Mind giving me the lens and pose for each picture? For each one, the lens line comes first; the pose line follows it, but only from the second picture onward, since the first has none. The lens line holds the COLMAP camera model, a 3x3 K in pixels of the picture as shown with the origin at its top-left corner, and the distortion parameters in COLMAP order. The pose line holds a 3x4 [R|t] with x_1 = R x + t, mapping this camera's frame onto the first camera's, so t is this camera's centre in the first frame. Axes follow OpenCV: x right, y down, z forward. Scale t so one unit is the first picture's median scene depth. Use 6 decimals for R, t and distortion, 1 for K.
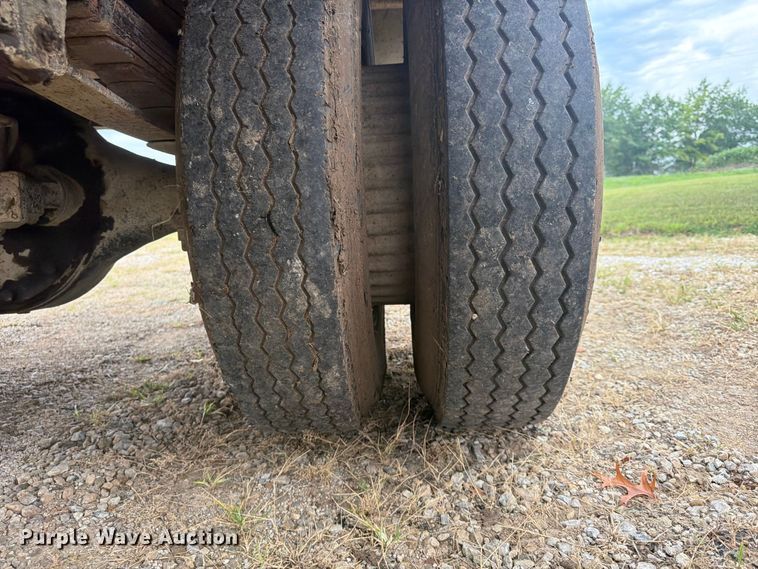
lens RADIAL K [[536.8, 0, 370.1], [0, 536.8, 281.4], [0, 0, 1]] dist [0.055197, -0.073128]
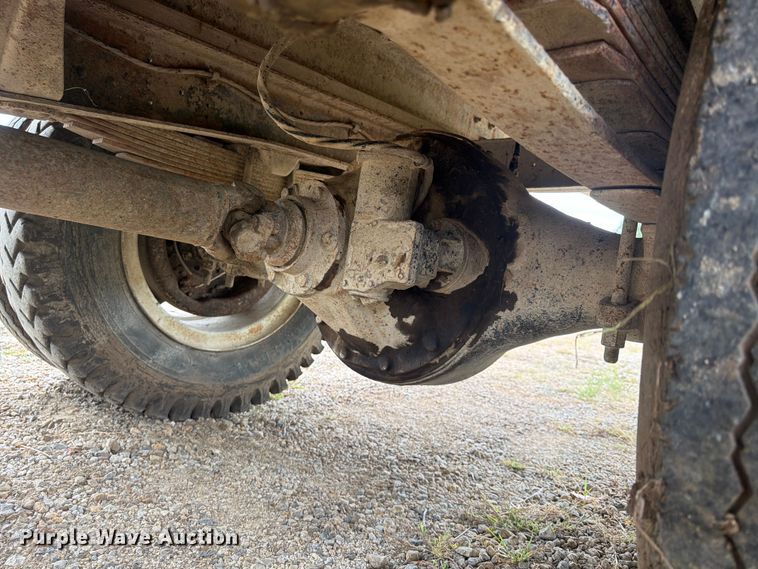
lens RADIAL K [[536.8, 0, 370.1], [0, 536.8, 281.4], [0, 0, 1]] dist [0.055197, -0.073128]
pose [[0.745702, 0.141345, -0.651114, -0.149121], [-0.229235, 0.972006, -0.051532, -0.051661], [0.625603, 0.187685, 0.757228, 0.318330]]
